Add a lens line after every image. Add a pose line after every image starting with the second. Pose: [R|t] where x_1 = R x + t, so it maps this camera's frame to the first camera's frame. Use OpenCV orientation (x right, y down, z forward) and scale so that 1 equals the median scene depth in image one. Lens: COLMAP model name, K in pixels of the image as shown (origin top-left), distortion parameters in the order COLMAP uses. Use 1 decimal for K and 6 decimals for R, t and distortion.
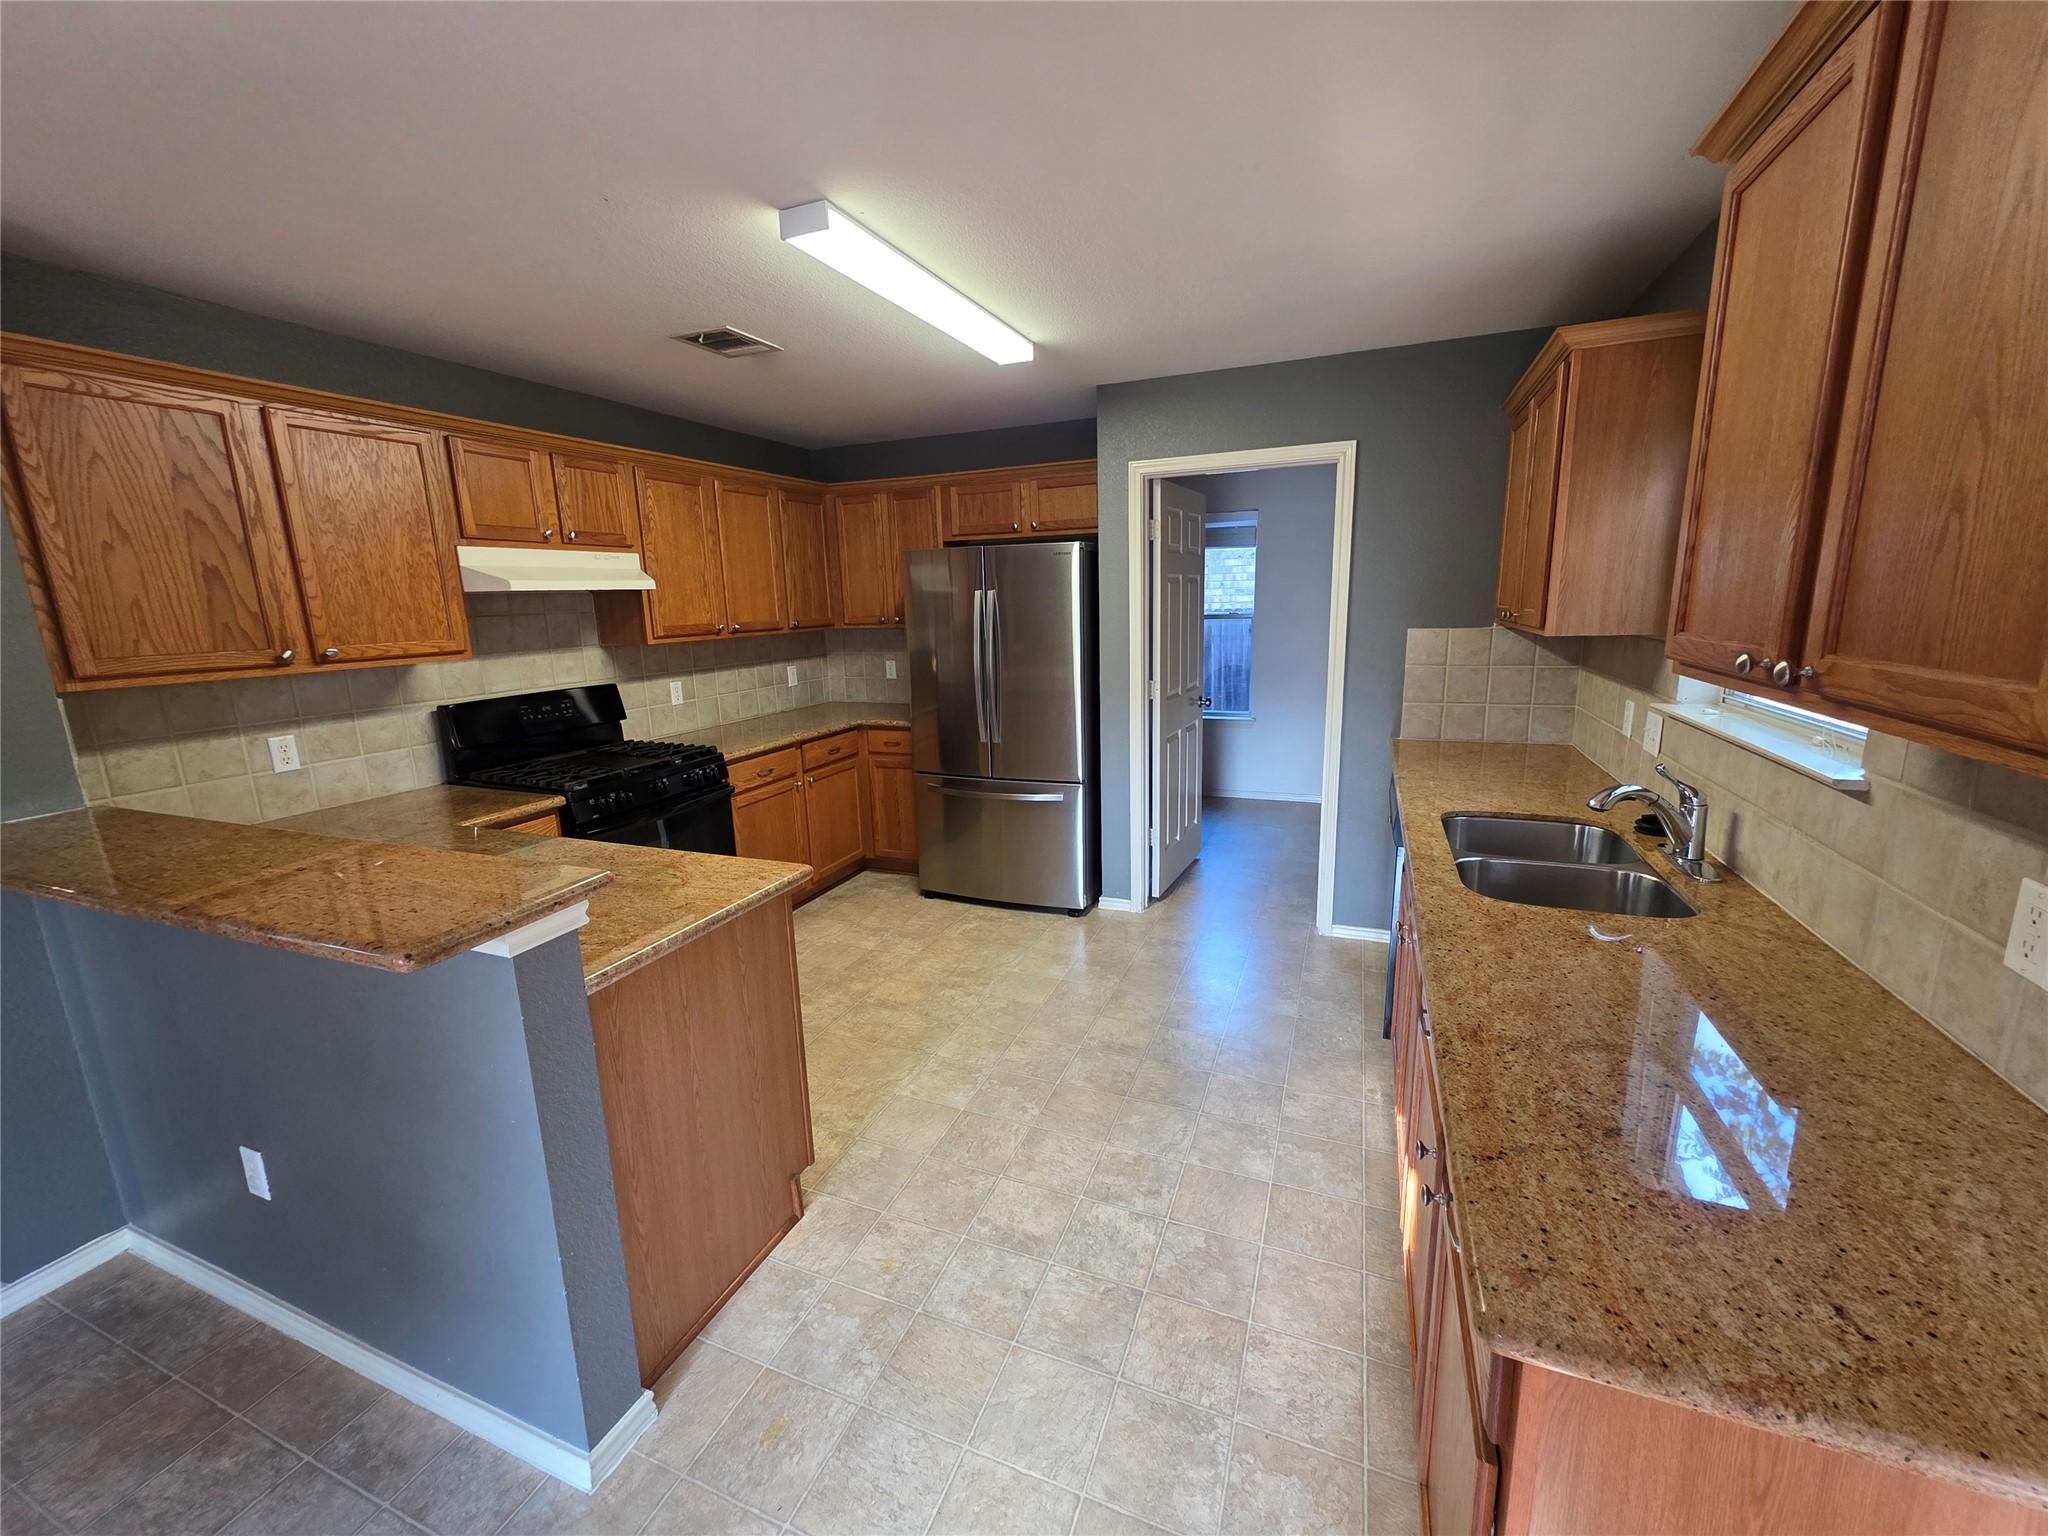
lens RADIAL K [[812.9, 0, 1025.9], [0, 812.9, 766.3], [0, 0, 1]] dist [0.003415, -0.000041]
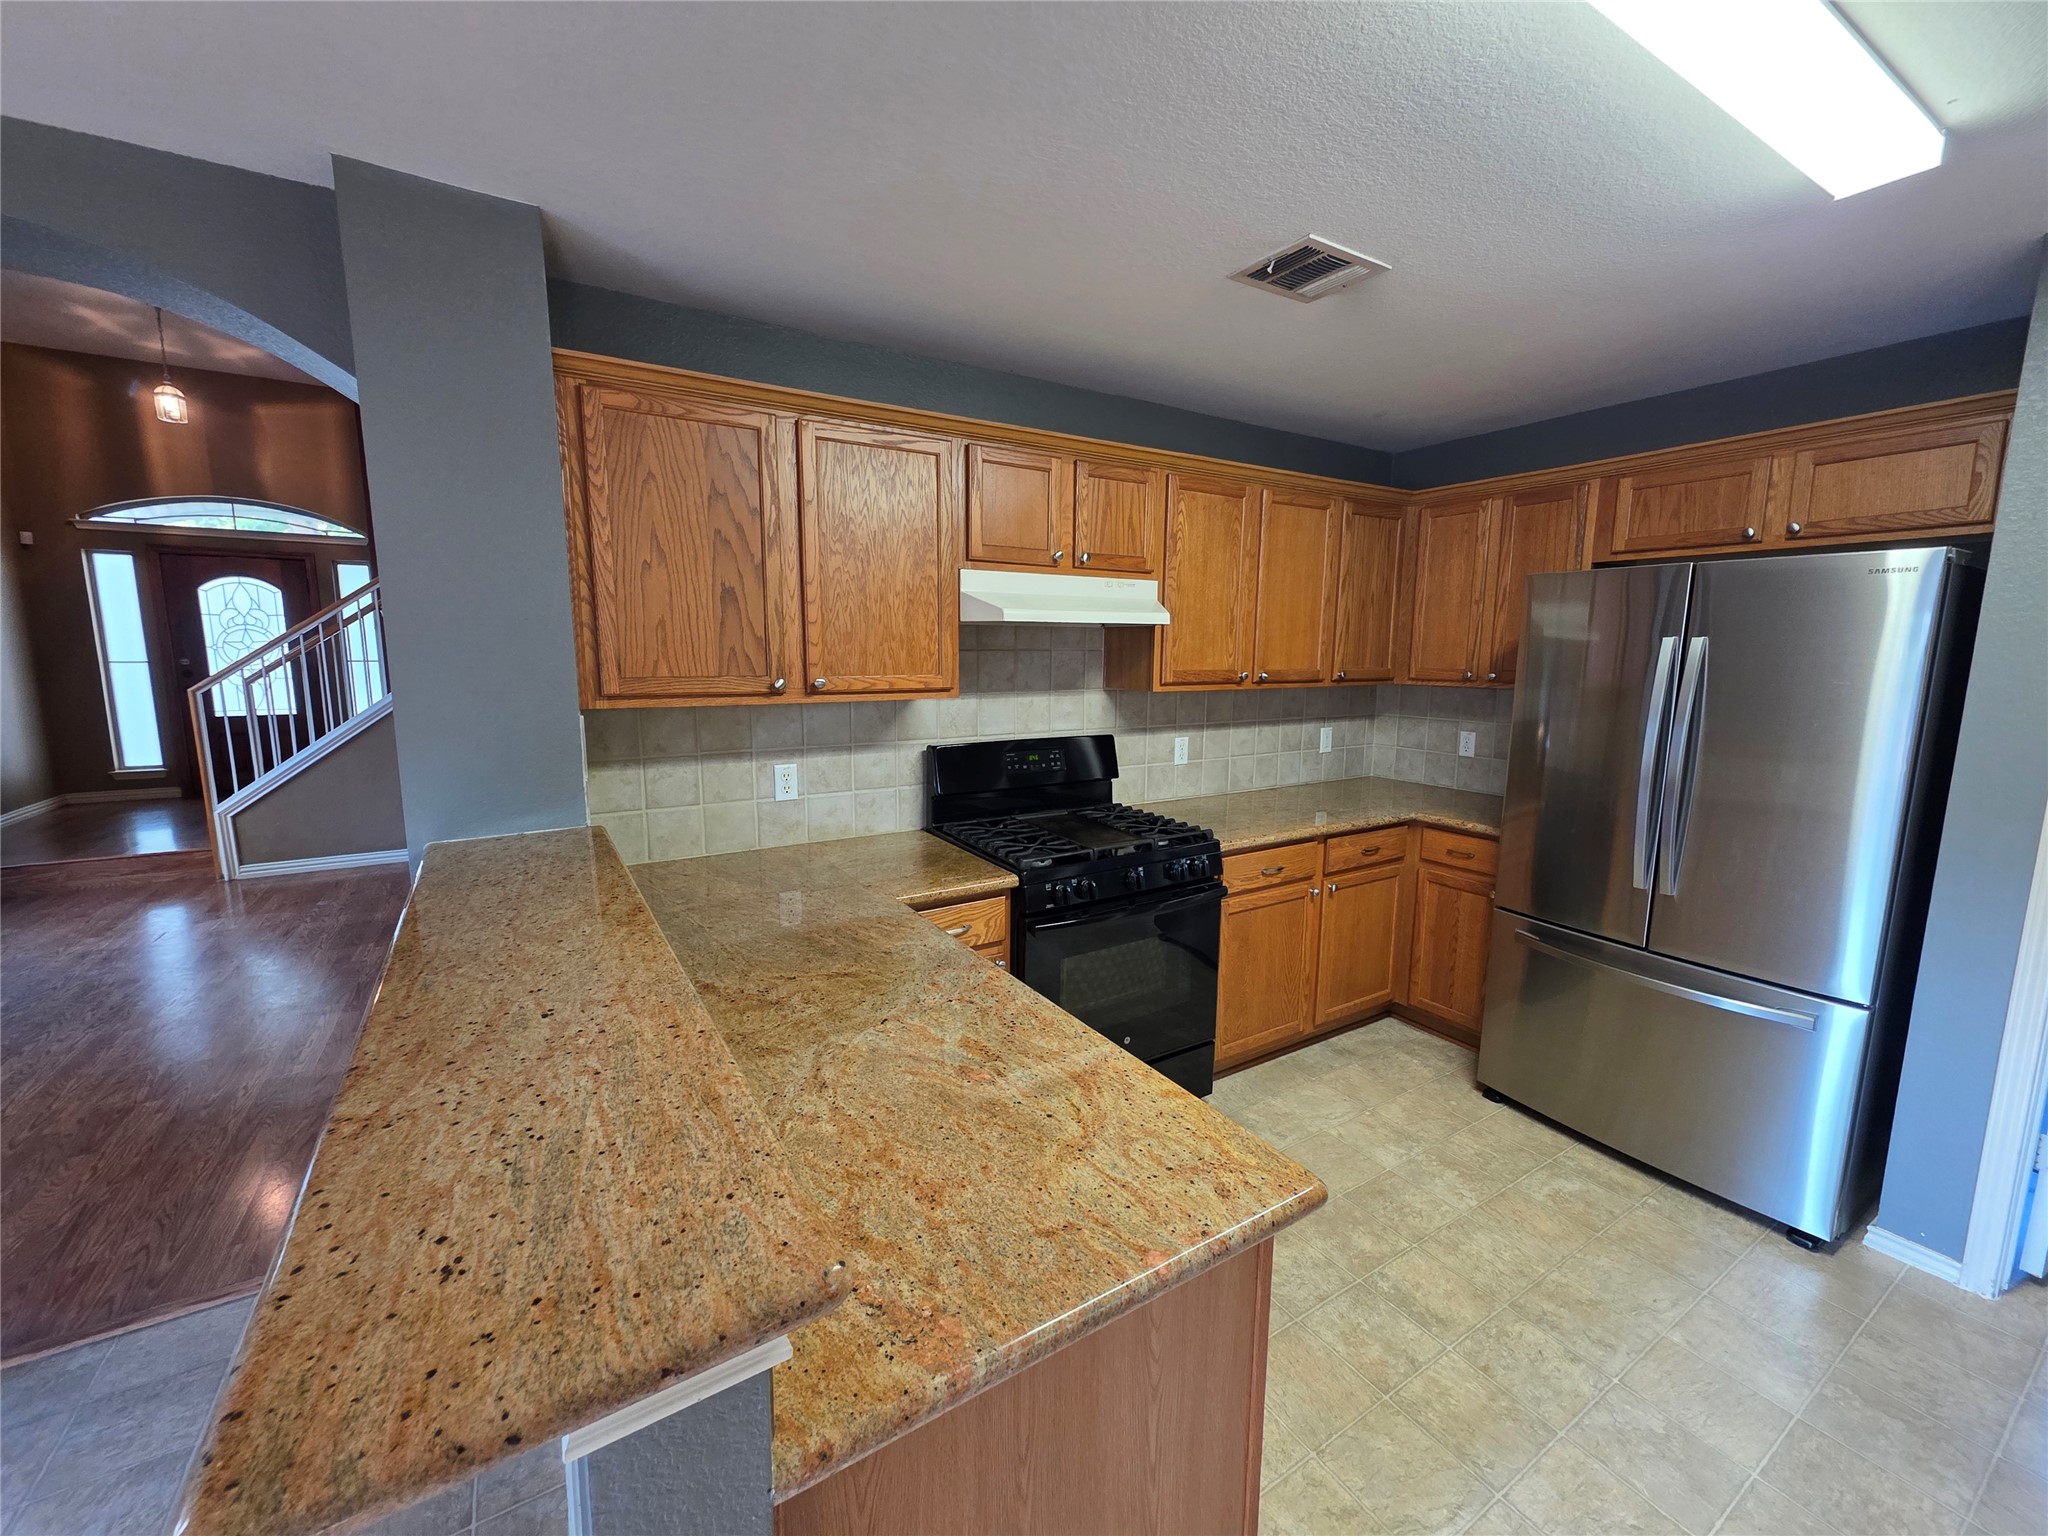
lens RADIAL K [[812.9, 0, 1025.9], [0, 812.9, 766.3], [0, 0, 1]] dist [0.003415, -0.000041]
pose [[0.807343, 0.118371, -0.578088, -0.103808], [-0.149617, 0.988723, -0.006497, -0.060662], [0.570800, 0.091737, 0.815948, 0.317624]]
